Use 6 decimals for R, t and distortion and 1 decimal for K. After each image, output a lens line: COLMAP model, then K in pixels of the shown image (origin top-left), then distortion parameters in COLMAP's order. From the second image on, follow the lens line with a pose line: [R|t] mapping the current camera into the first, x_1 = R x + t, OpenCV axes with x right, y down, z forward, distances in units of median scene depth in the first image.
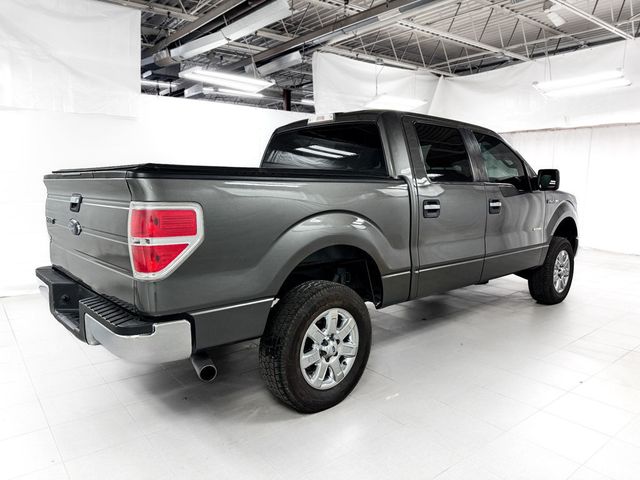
lens RADIAL K [[458.3, 0, 320.0], [0, 458.3, 240.0], [0, 0, 1]] dist [0.007600, -0.008471]
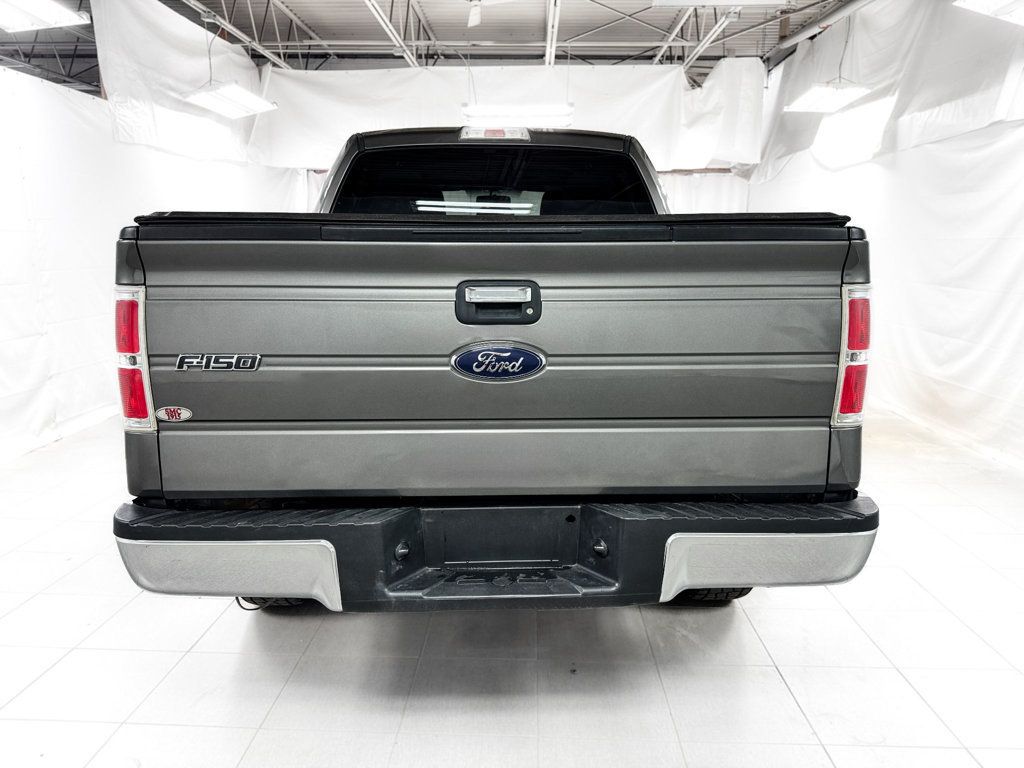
lens RADIAL K [[733.3, 0, 512.0], [0, 733.3, 384.0], [0, 0, 1]] dist [0.007600, -0.008471]
pose [[0.643988, -0.141797, 0.751780, -0.775390], [0.097706, 0.989870, 0.103008, -0.056206], [-0.758771, 0.007118, 0.651319, 0.435754]]
